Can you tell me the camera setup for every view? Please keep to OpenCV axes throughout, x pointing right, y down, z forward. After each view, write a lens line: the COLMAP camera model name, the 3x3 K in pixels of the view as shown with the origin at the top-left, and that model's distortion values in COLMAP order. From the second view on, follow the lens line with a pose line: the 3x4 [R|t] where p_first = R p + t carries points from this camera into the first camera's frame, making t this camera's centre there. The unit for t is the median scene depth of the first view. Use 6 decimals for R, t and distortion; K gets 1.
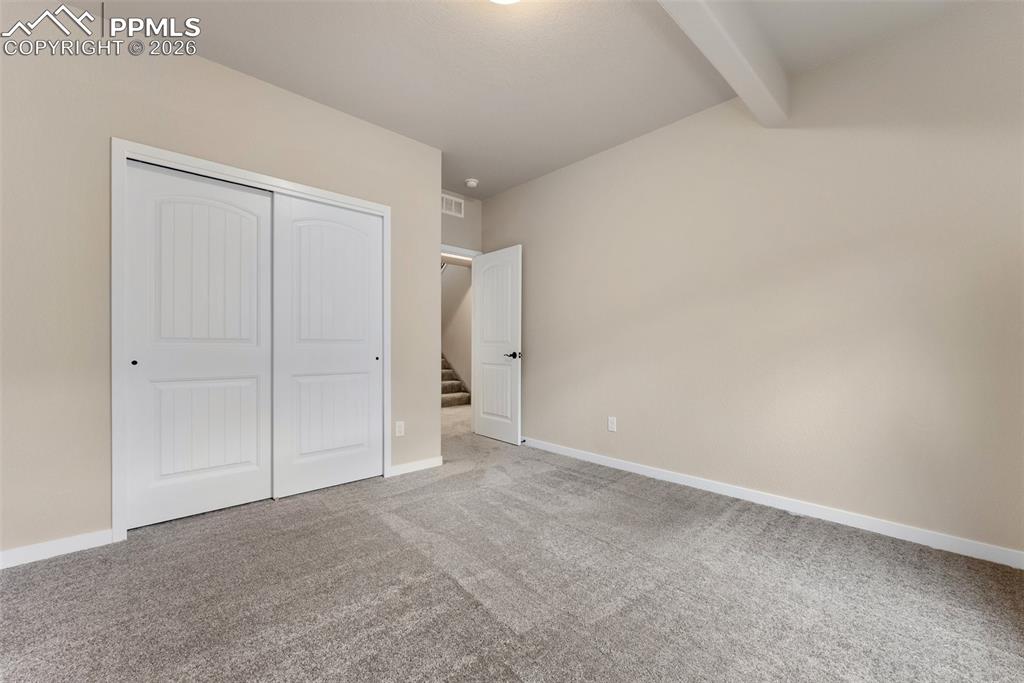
lens RADIAL K [[376.3, 0, 508.9], [0, 376.3, 350.9], [0, 0, 1]] dist [-0.006502, 0.000096]
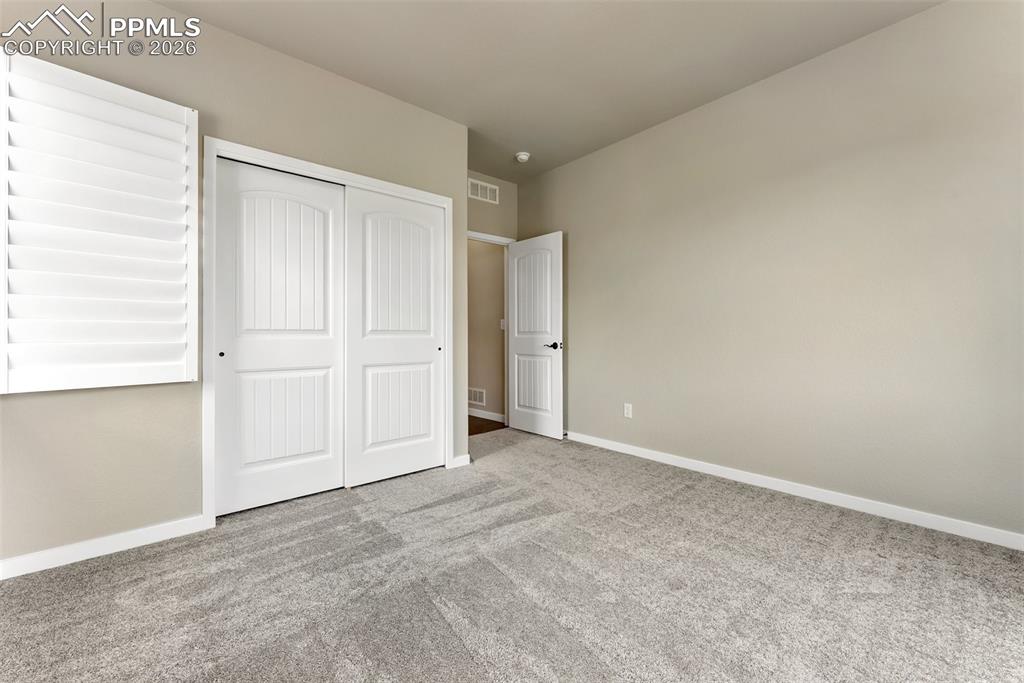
lens RADIAL K [[414.0, 0, 517.2], [0, 414.0, 333.0], [0, 0, 1]] dist [-0.000994, 0.001935]
pose [[0.999940, -0.004501, 0.010035, -0.092429], [0.004748, 0.999683, -0.024709, 0.004220], [-0.009921, 0.024755, 0.999644, -0.065277]]
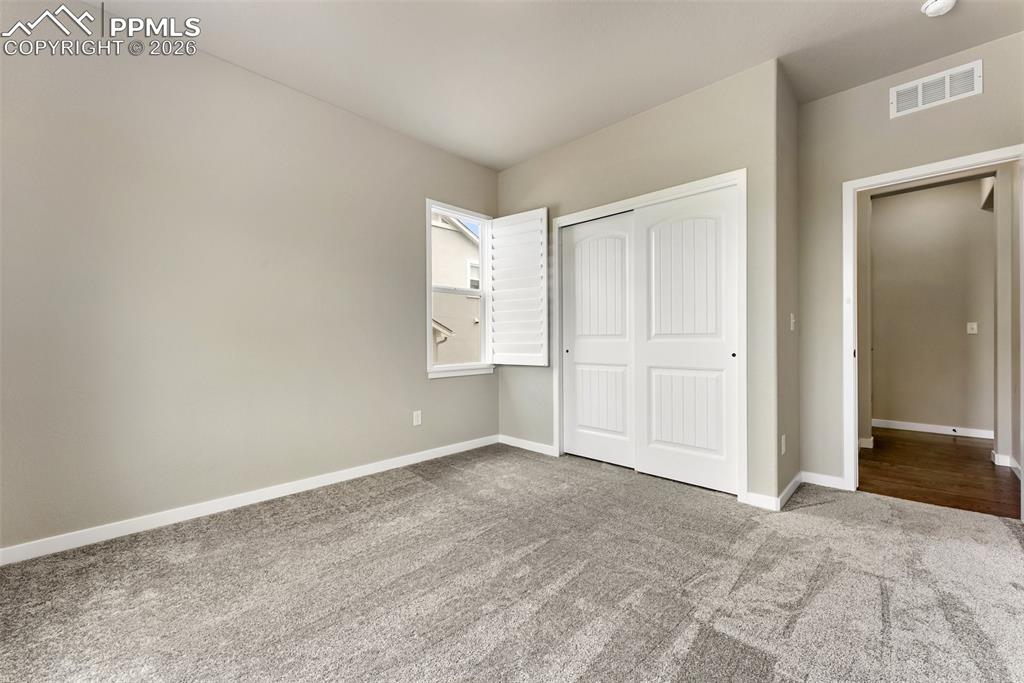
lens RADIAL K [[414.0, 0, 515.1], [0, 414.0, 339.6], [0, 0, 1]] dist [-0.000994, 0.001935]
pose [[0.087481, -0.004188, -0.996157, 0.430717], [-0.016134, 0.999854, -0.005621, -0.001172], [0.996036, 0.016564, 0.087400, 0.348154]]
